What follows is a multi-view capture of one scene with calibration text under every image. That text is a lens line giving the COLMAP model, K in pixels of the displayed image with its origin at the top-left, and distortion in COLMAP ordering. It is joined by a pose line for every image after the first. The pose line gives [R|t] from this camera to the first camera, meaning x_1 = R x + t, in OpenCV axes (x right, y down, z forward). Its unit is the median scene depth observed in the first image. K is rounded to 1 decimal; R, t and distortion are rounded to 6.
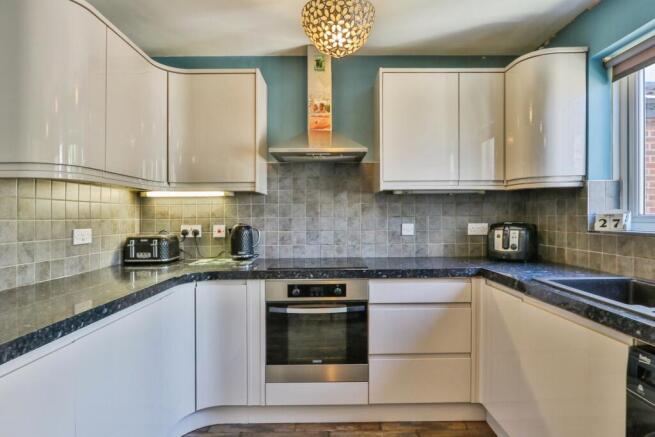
lens RADIAL K [[358.0, 0, 335.8], [0, 358.0, 221.0], [0, 0, 1]] dist [-0.022154, 0.000055]
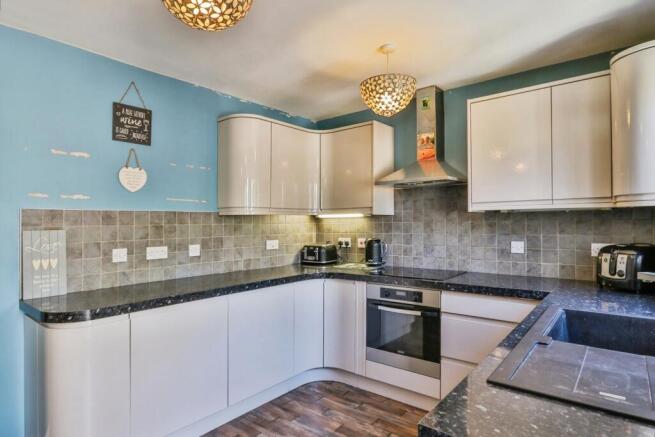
lens RADIAL K [[358.0, 0, 335.8], [0, 358.0, 221.0], [0, 0, 1]] dist [-0.022154, 0.000055]
pose [[0.779027, -0.005036, -0.626971, 0.478108], [-0.003187, 0.999923, -0.011991, -0.040961], [0.626983, 0.011339, 0.778951, -0.100216]]
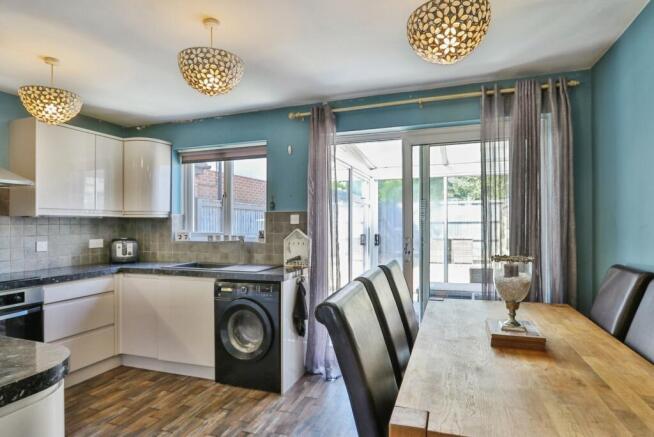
lens RADIAL K [[357.5, 0, 335.3], [0, 357.5, 221.0], [0, 0, 1]] dist [-0.022154, 0.000055]
pose [[0.327082, 0.013344, 0.944902, -0.669187], [0.014111, 0.999720, -0.019003, -0.027960], [-0.944891, 0.019549, 0.326802, -0.369346]]
